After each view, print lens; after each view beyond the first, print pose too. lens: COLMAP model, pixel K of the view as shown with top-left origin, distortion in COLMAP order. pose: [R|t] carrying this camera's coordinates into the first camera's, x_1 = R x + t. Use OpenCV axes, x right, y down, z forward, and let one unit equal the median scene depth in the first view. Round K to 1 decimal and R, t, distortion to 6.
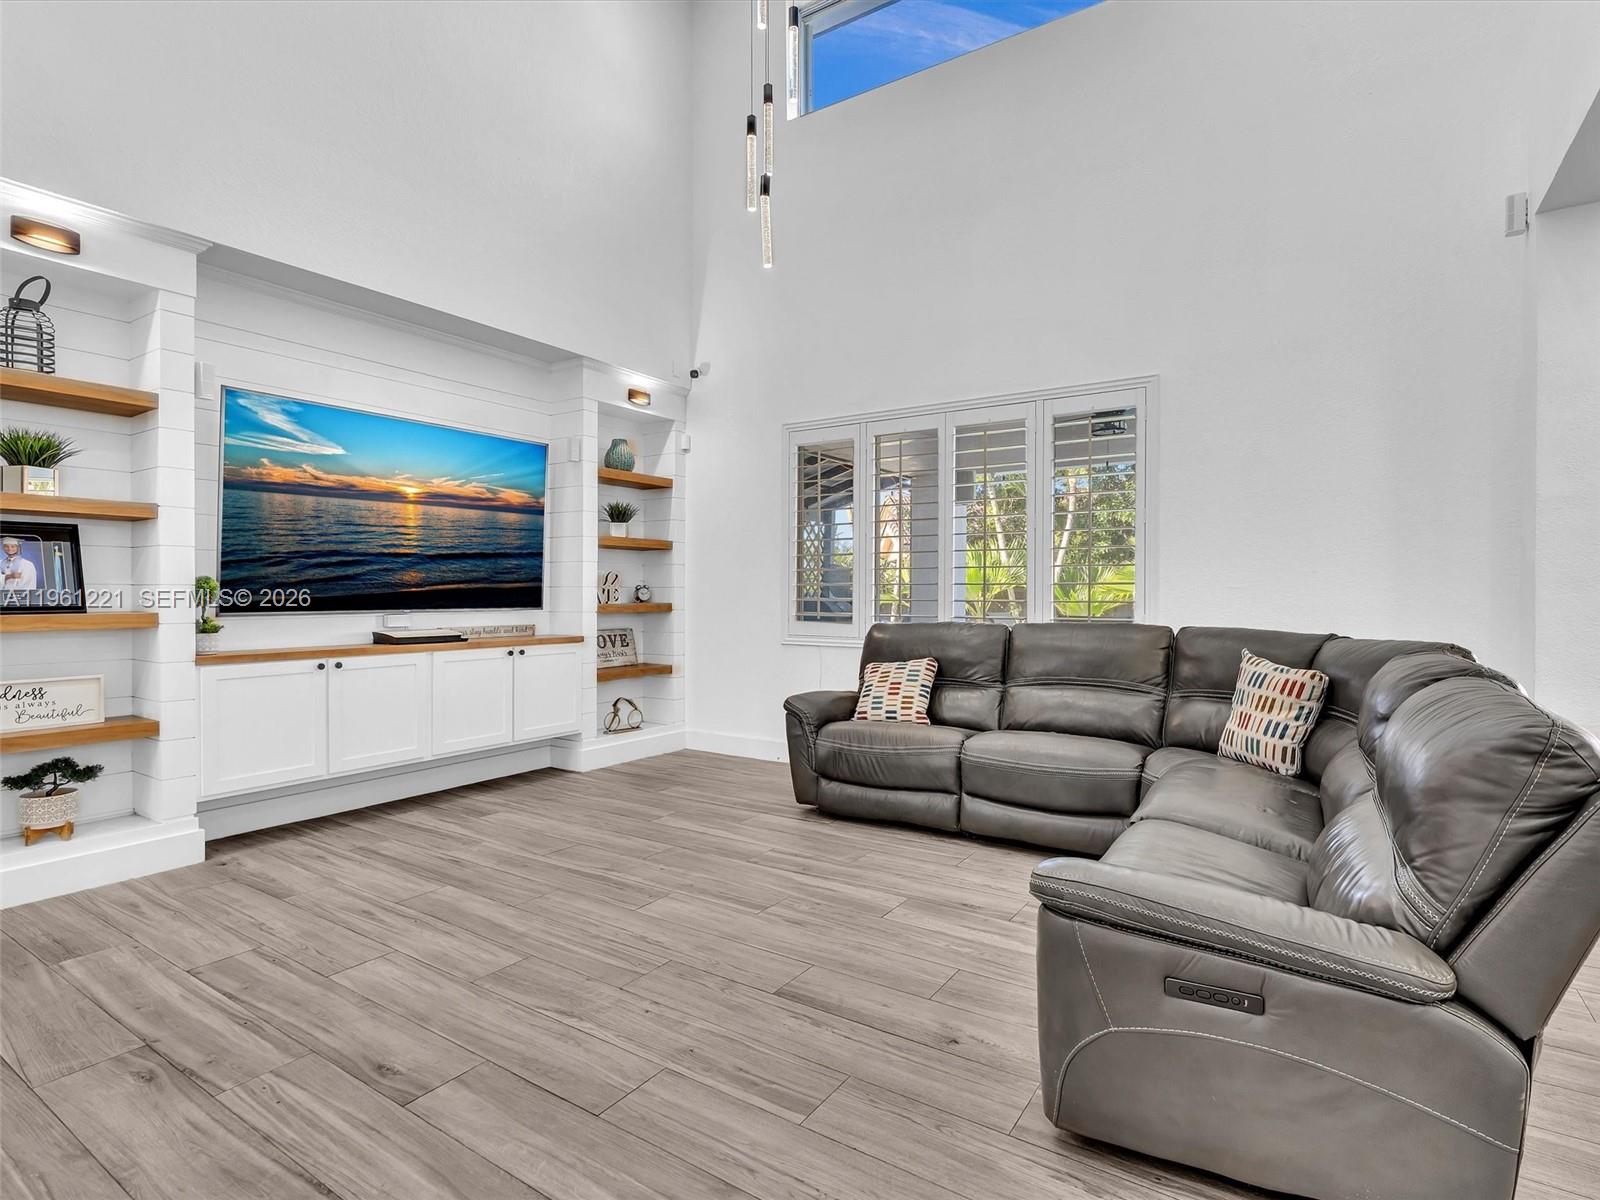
lens RADIAL K [[833.4, 0, 795.1], [0, 833.4, 599.4], [0, 0, 1]] dist [-0.003795, 0.000186]
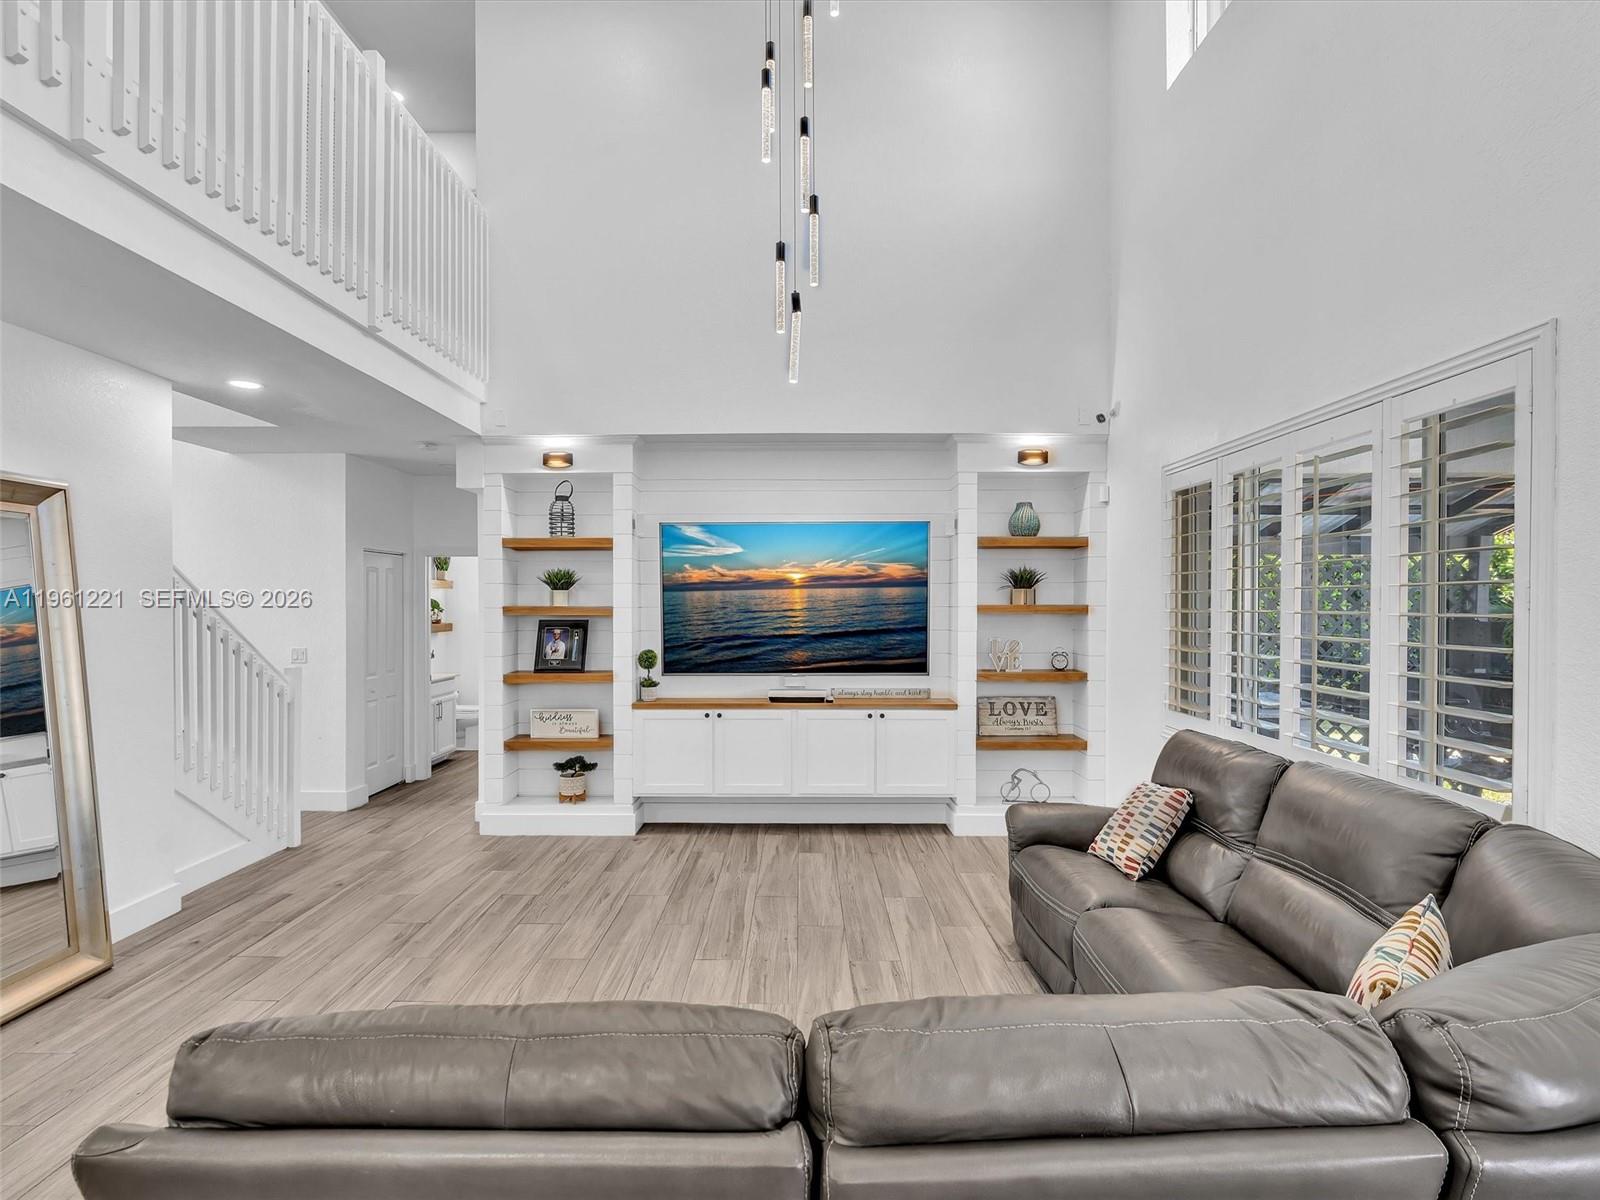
lens RADIAL K [[821.6, 0, 774.0], [0, 821.6, 611.8], [0, 0, 1]] dist [-0.002706, -0.000354]
pose [[0.544291, 0.004522, -0.838884, 0.536695], [-0.005660, 0.999983, 0.001718, -0.079708], [0.838877, 0.003813, 0.544307, 0.289097]]
